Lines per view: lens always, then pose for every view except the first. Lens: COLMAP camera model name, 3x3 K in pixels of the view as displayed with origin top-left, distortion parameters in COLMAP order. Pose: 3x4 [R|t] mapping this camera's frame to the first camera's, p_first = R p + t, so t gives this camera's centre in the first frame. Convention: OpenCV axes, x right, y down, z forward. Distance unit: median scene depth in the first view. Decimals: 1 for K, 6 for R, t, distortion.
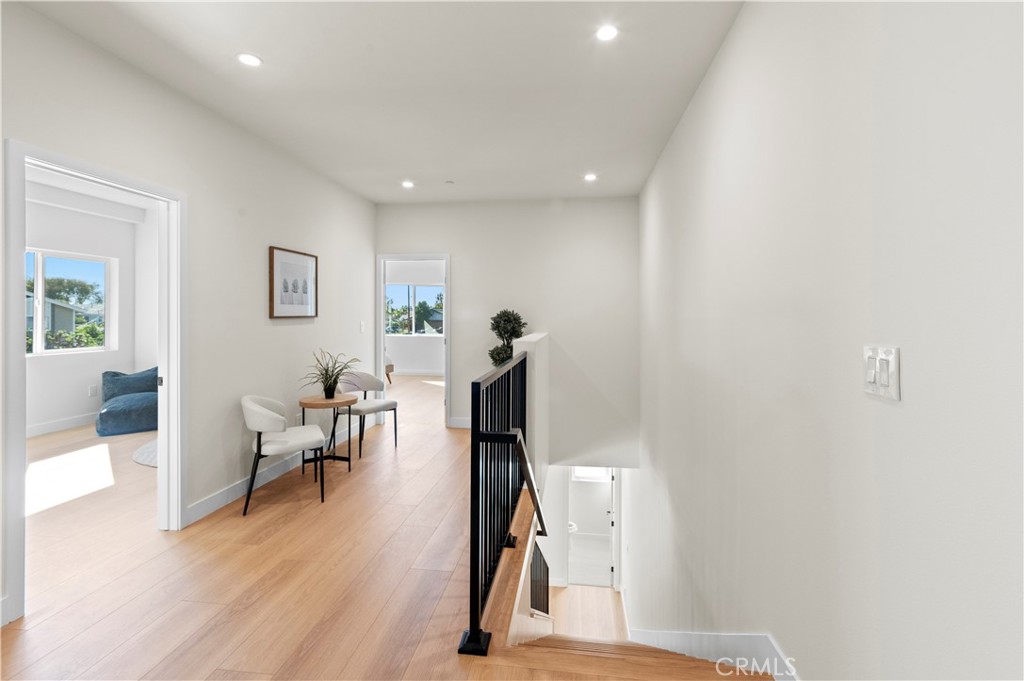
lens RADIAL K [[458.5, 0, 511.8], [0, 458.5, 314.8], [0, 0, 1]] dist [-0.001410, -0.000002]
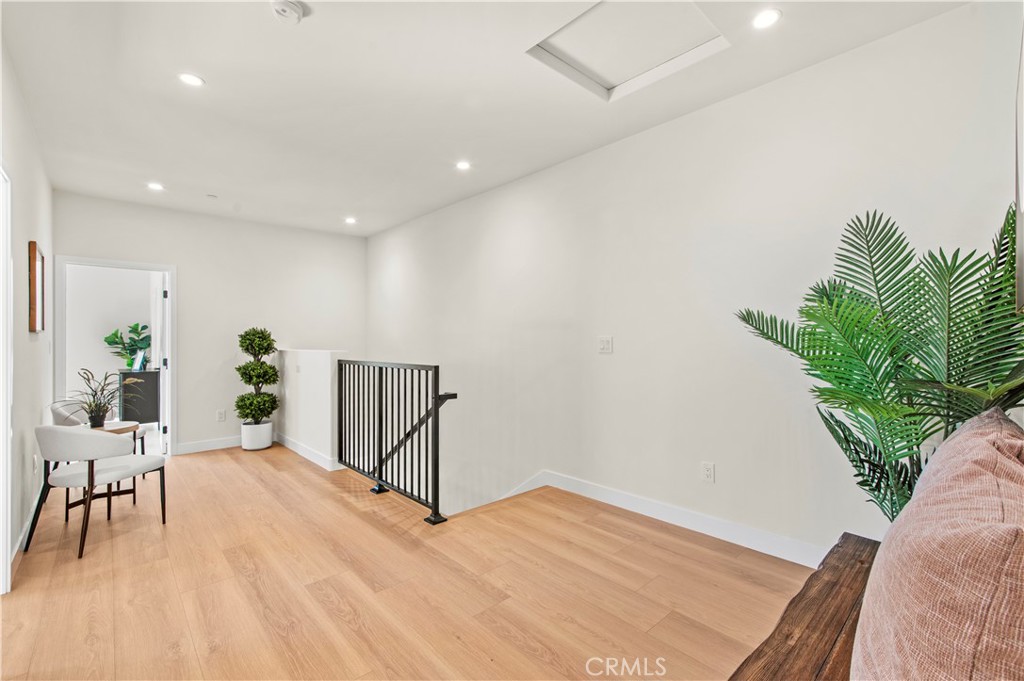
lens RADIAL K [[456.3, 0, 518.7], [0, 456.3, 344.2], [0, 0, 1]] dist [-0.000575, 0.000372]
pose [[0.629765, -0.014829, 0.776644, -0.608086], [0.006293, 0.999882, 0.013988, 0.022802], [-0.776760, -0.003922, 0.629784, -0.154315]]
